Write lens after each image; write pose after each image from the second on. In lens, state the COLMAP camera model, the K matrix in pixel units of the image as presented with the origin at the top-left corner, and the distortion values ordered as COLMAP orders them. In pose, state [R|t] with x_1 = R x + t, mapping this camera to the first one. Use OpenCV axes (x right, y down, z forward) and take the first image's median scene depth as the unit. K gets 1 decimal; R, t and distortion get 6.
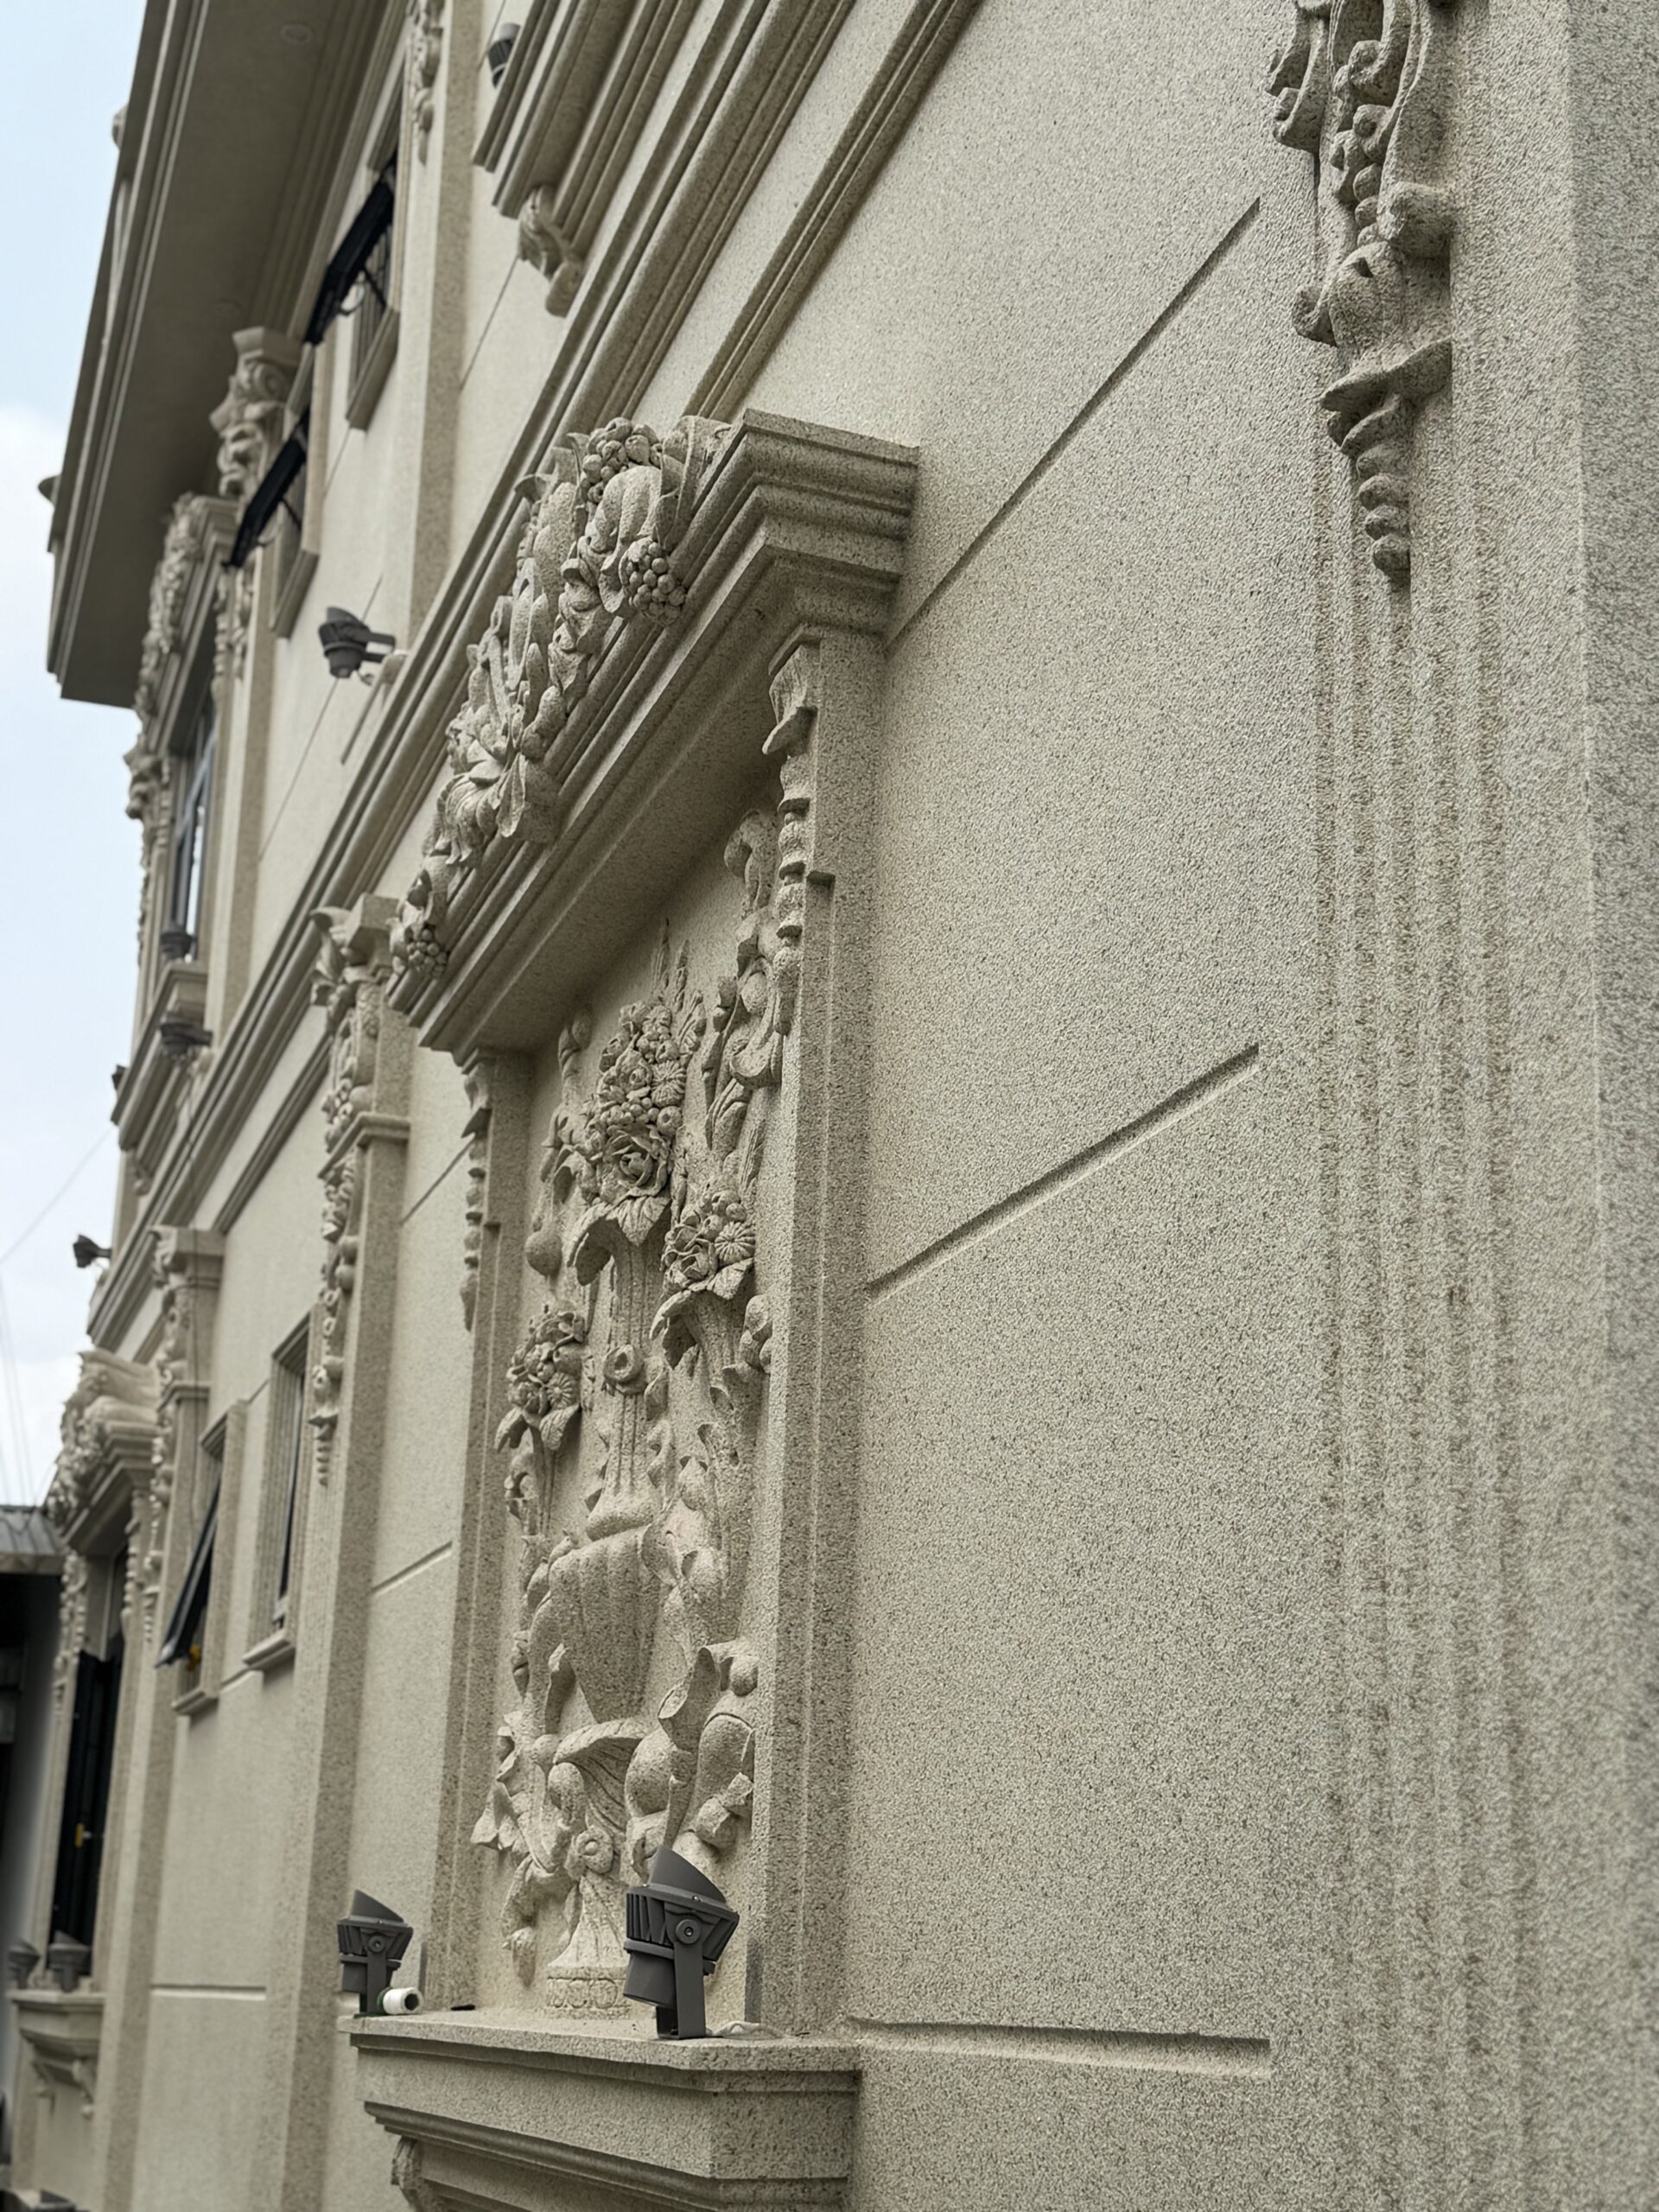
lens RADIAL K [[3014.5, 0, 829.5], [0, 3014.5, 1106.0], [0, 0, 1]] dist [0.168344, -0.264720]
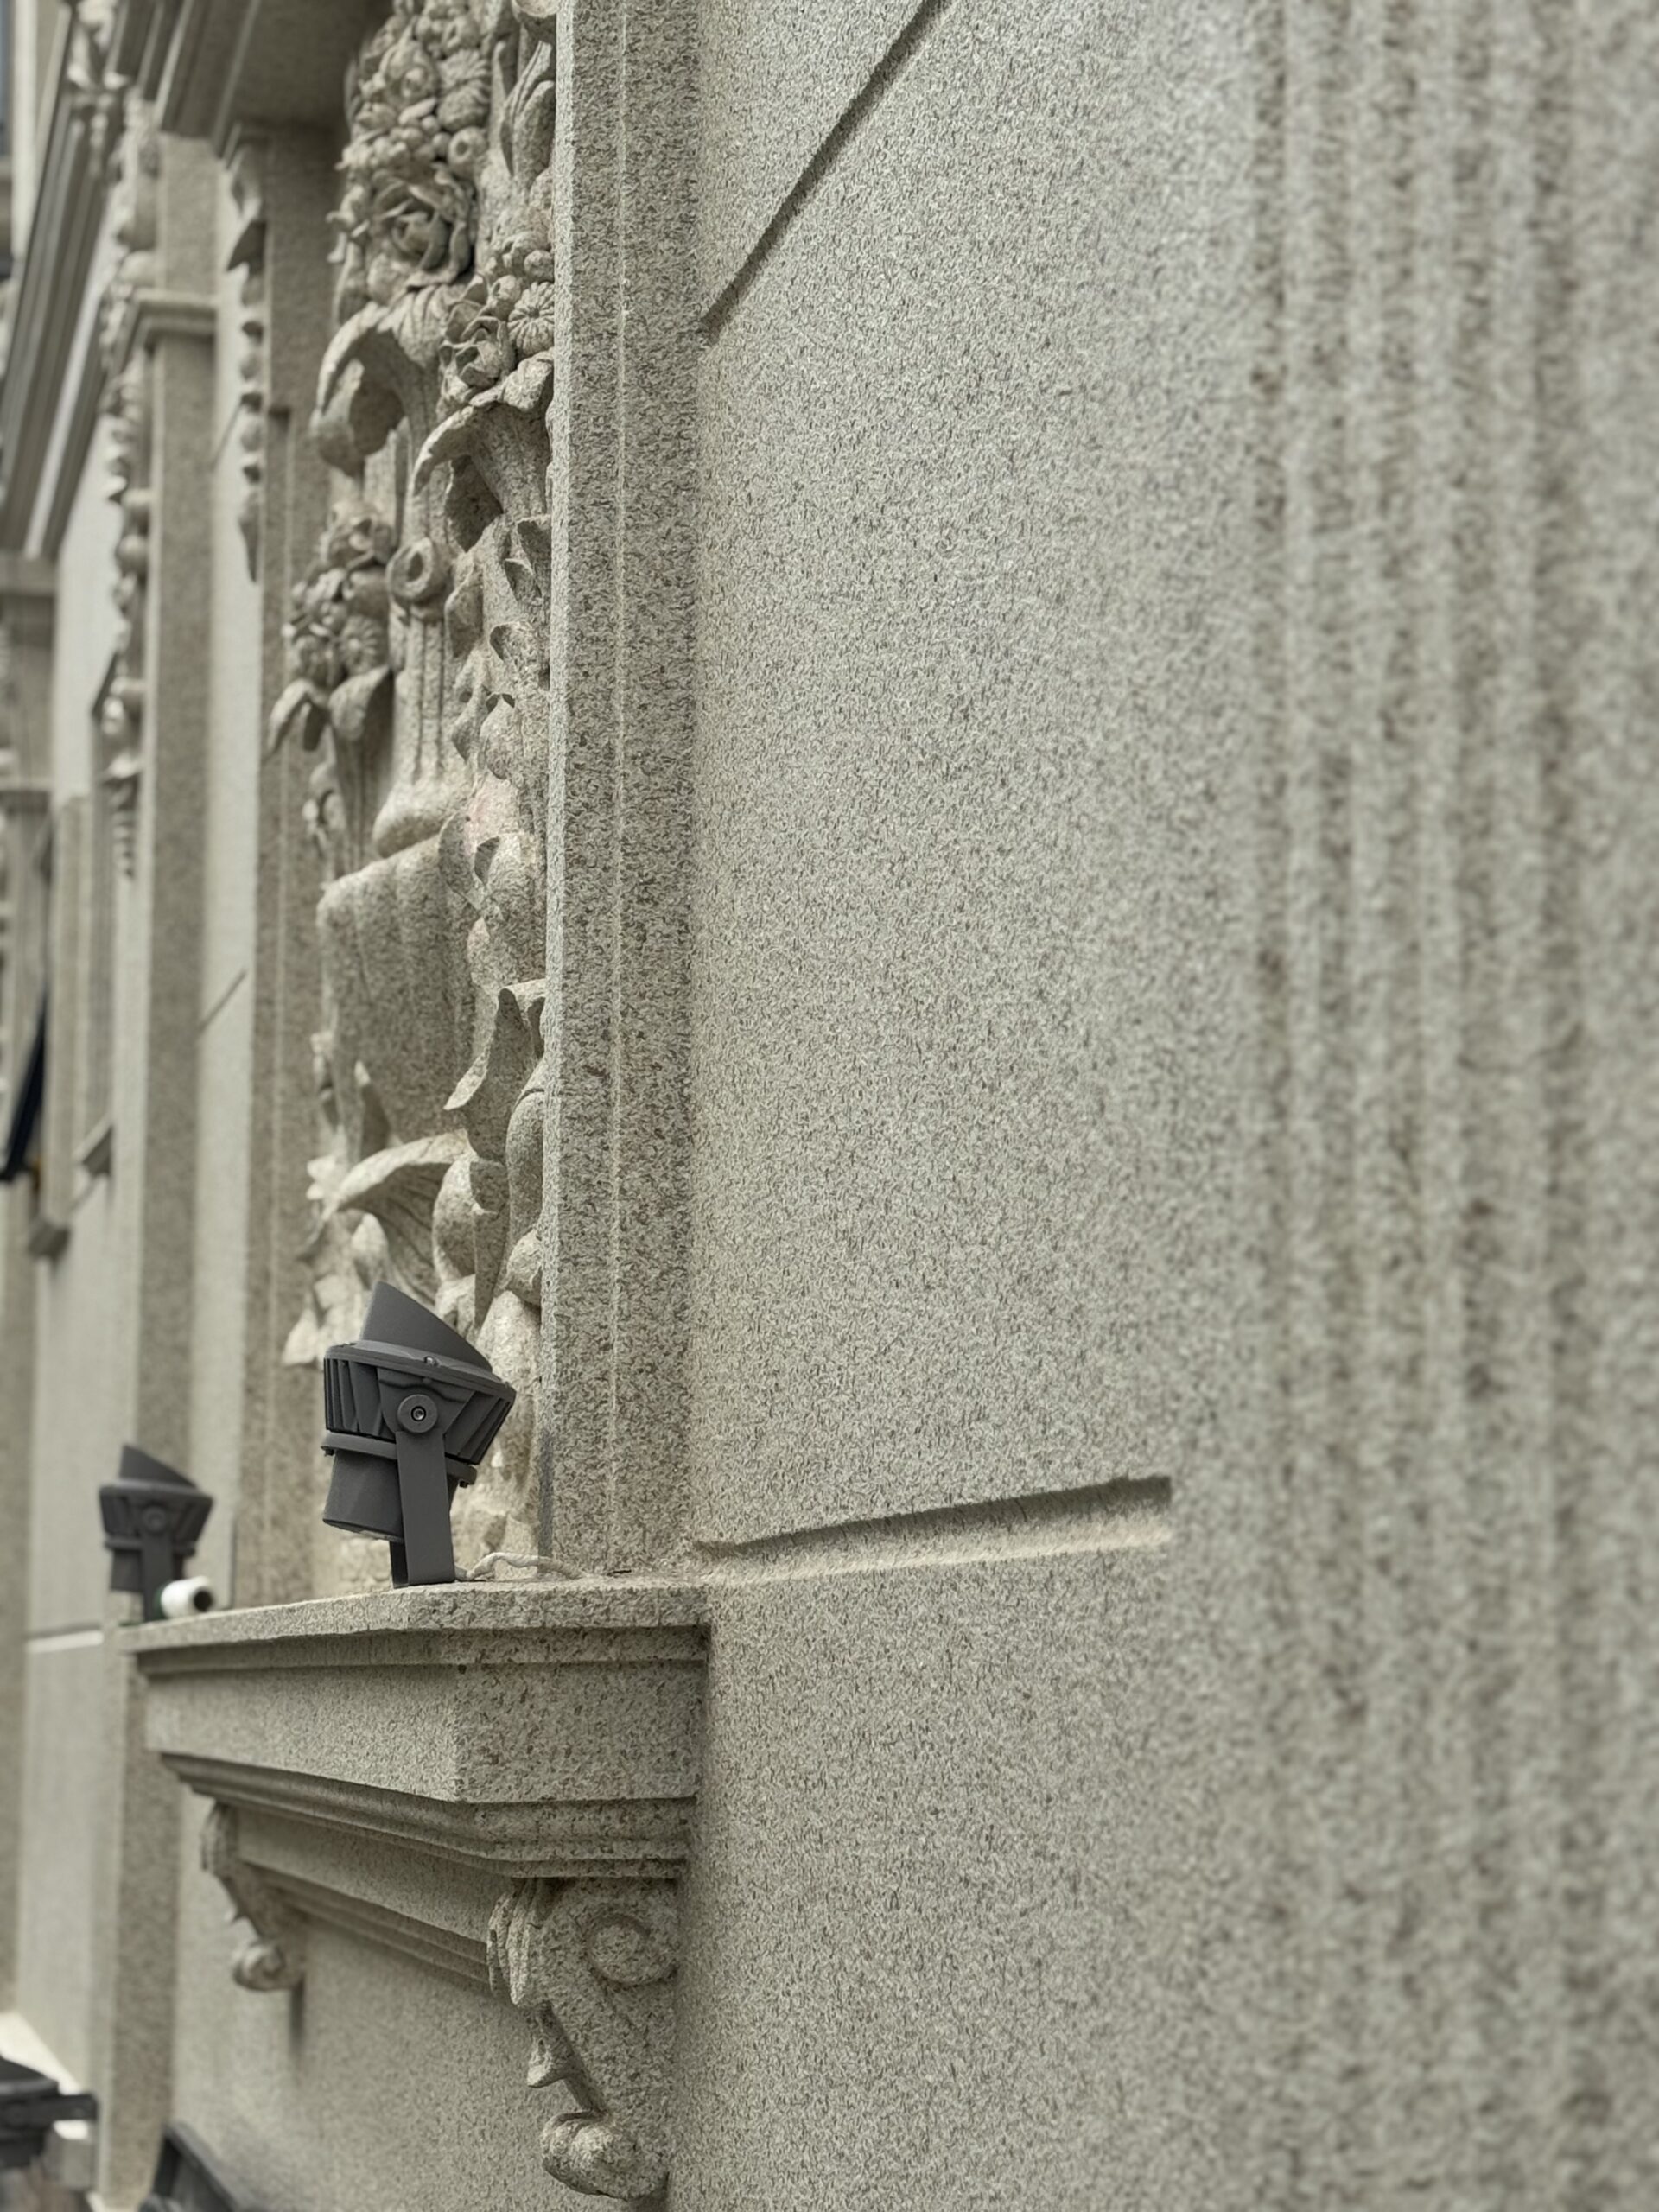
lens RADIAL K [[4229.0, 0, 829.5], [0, 4229.0, 1106.0], [0, 0, 1]] dist [0.134258, 0.042548]
pose [[0.996863, -0.038589, -0.069103, 0.069966], [0.048418, 0.987990, 0.146739, 0.072167], [0.062610, -0.149625, 0.986759, 0.154031]]
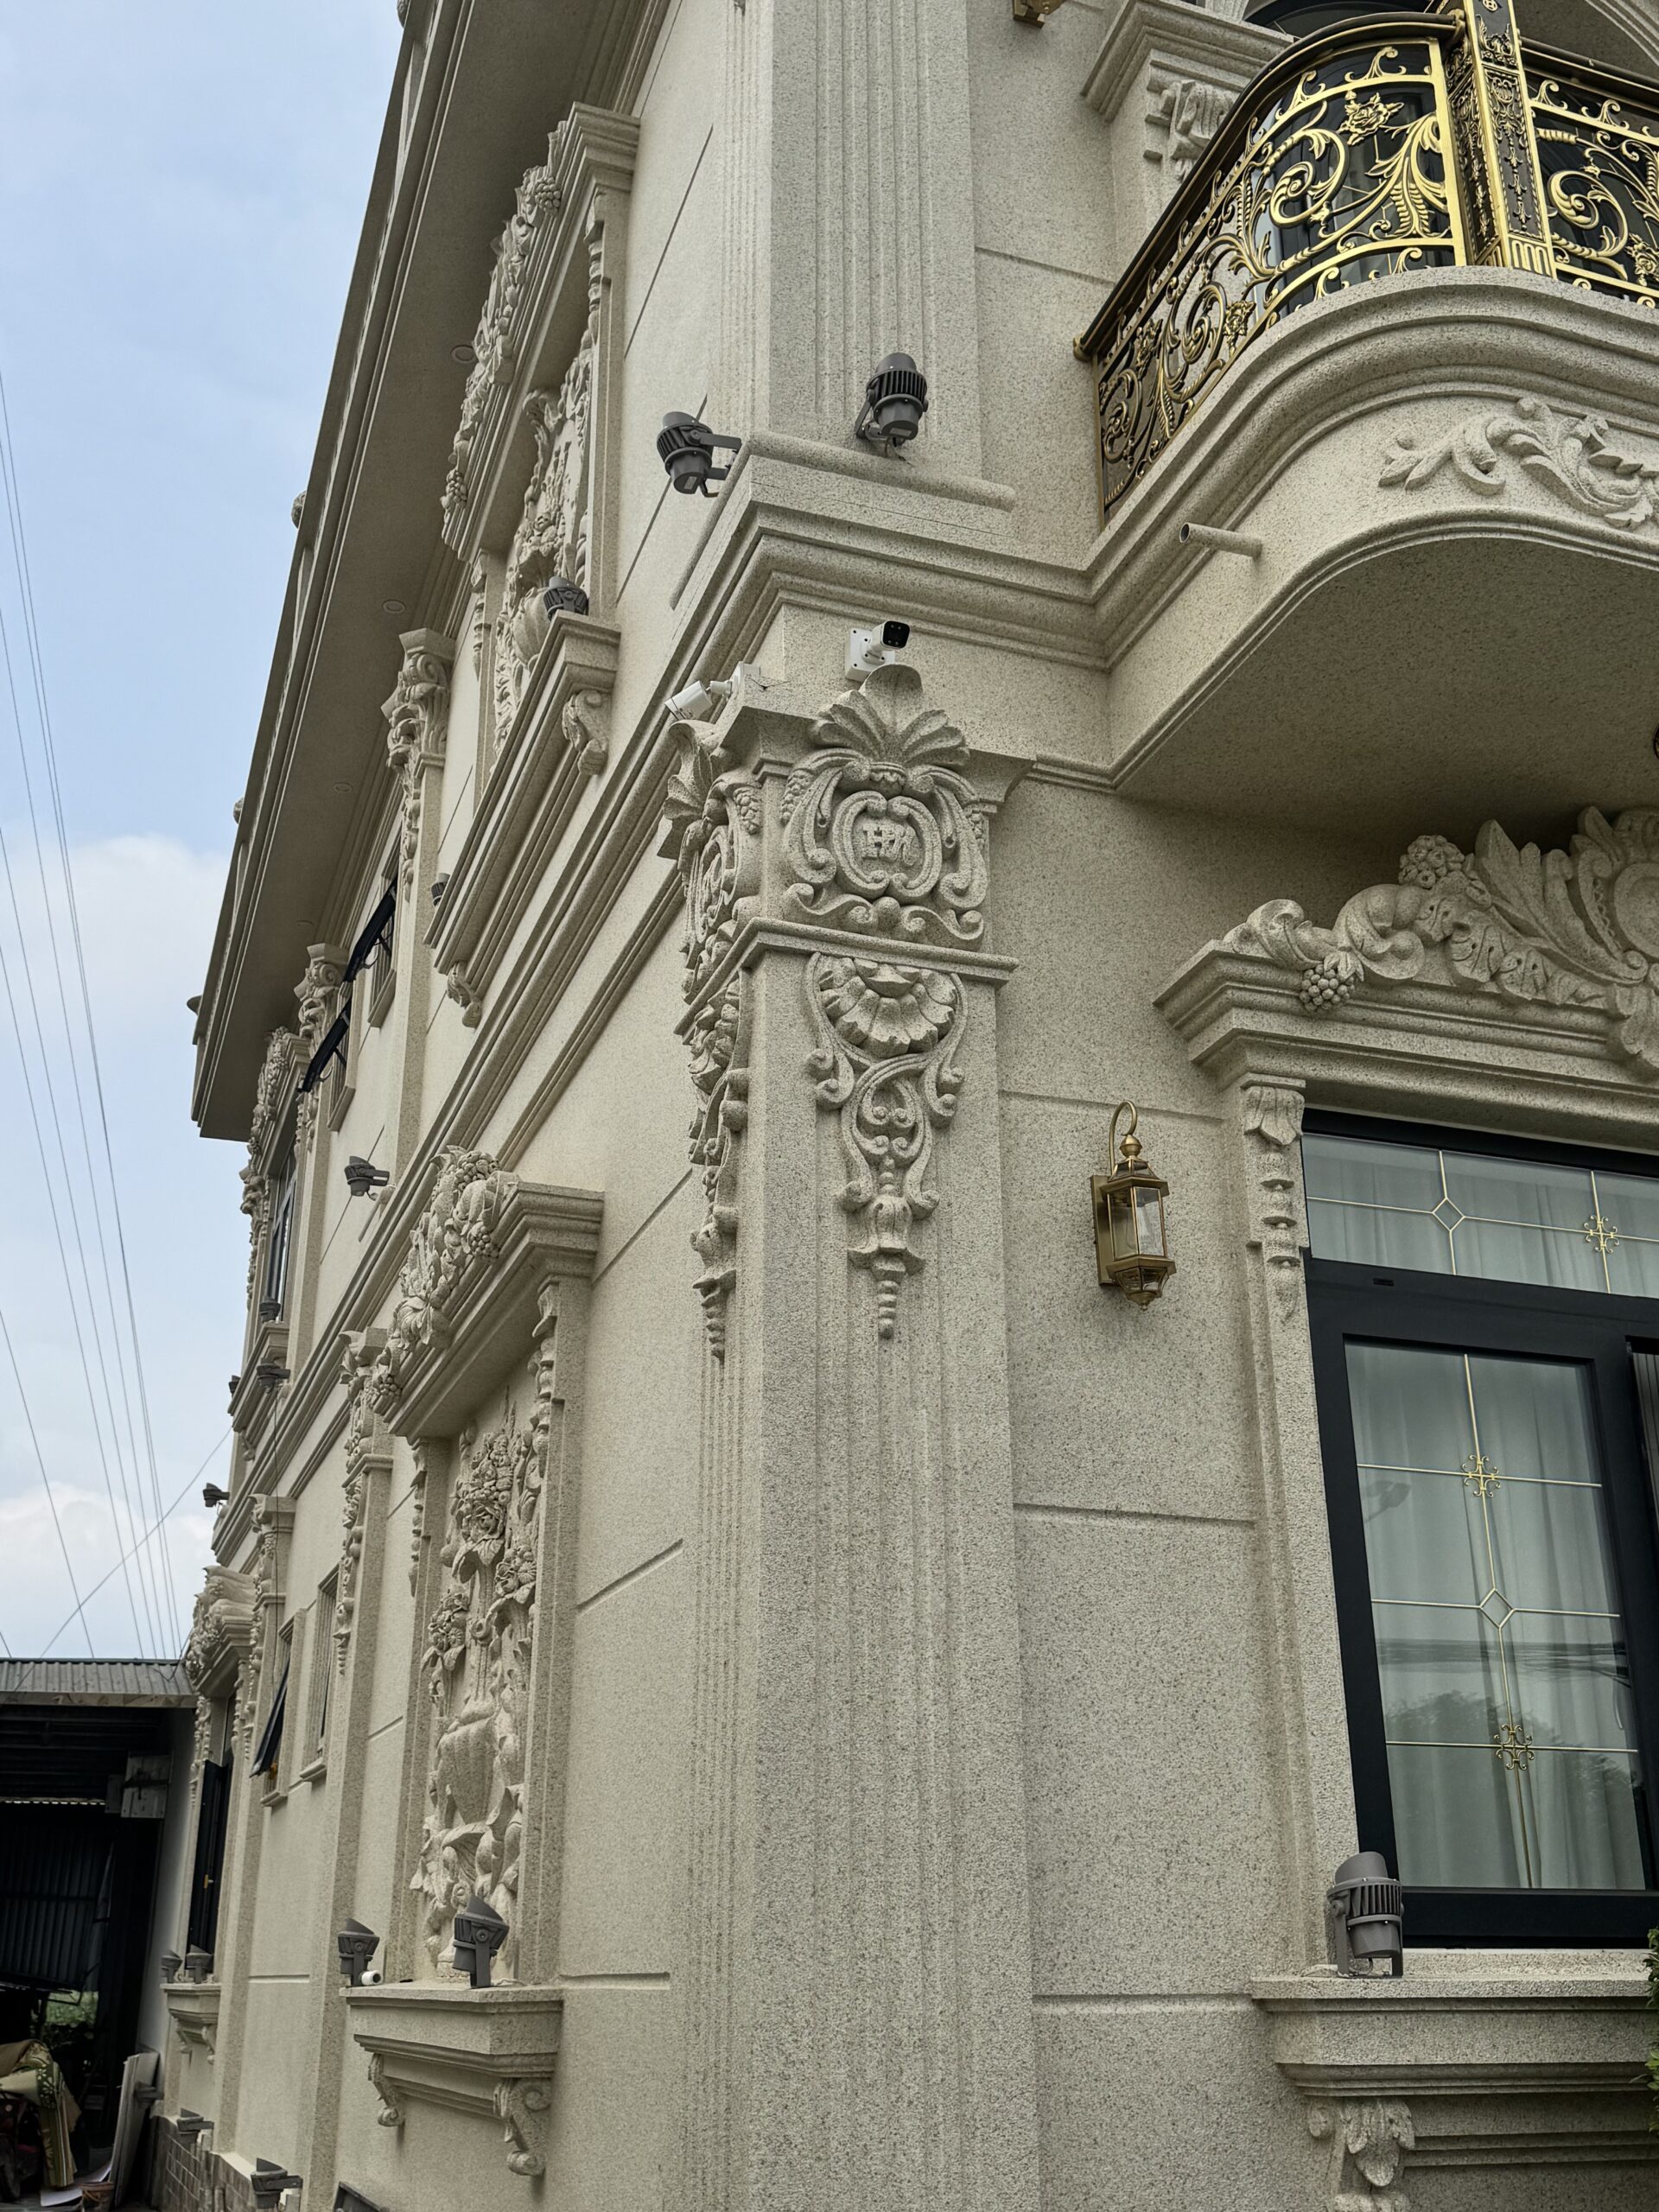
lens RADIAL K [[2118.3, 0, 829.5], [0, 2118.3, 1106.0], [0, 0, 1]] dist [0.191128, -0.405302]
pose [[0.999100, -0.021753, 0.036401, 0.113501], [0.025213, 0.994918, -0.097482, -0.109306], [-0.034096, 0.098312, 0.994571, -0.407527]]
